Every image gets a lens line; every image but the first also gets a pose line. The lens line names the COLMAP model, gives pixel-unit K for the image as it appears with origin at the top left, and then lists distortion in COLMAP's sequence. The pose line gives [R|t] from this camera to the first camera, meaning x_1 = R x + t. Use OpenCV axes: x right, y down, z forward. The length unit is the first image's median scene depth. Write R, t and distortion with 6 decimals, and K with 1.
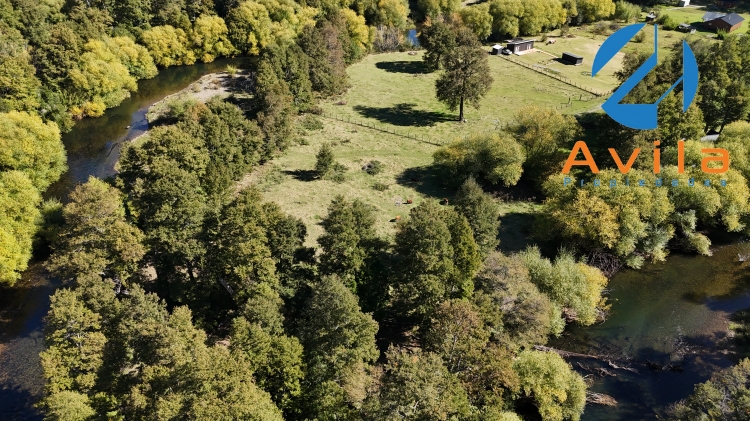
lens RADIAL K [[548.5, 0, 378.0], [0, 548.5, 208.4], [0, 0, 1]] dist [0.046501, -0.026933]
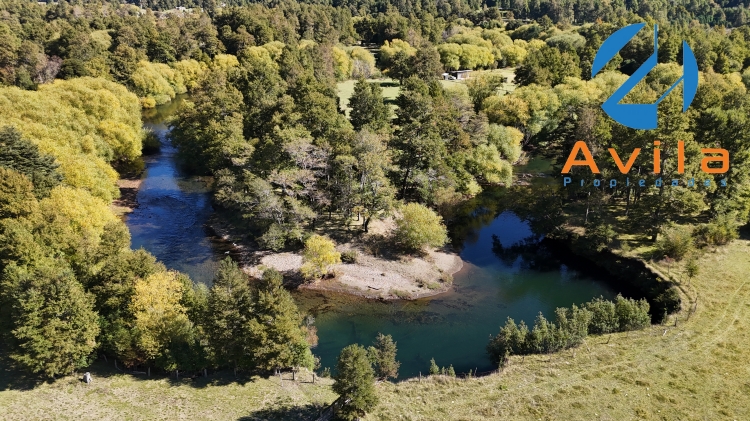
lens RADIAL K [[548.5, 0, 374.5], [0, 548.5, 215.2], [0, 0, 1]] dist [0.046501, -0.026933]
pose [[0.996178, -0.027320, 0.082960, -0.073695], [0.042699, 0.980916, -0.189685, 0.289618], [-0.076195, 0.192502, 0.978334, -0.226727]]
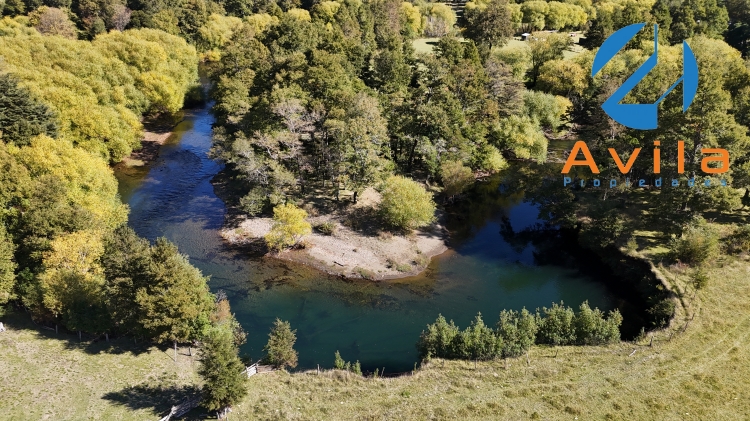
lens RADIAL K [[548.5, 0, 376.5], [0, 548.5, 215.3], [0, 0, 1]] dist [0.046501, -0.026933]
pose [[0.994349, 0.050472, -0.093396, 0.021364], [-0.061523, 0.990925, -0.119509, 0.275277], [0.086516, 0.124580, 0.988430, -0.196787]]
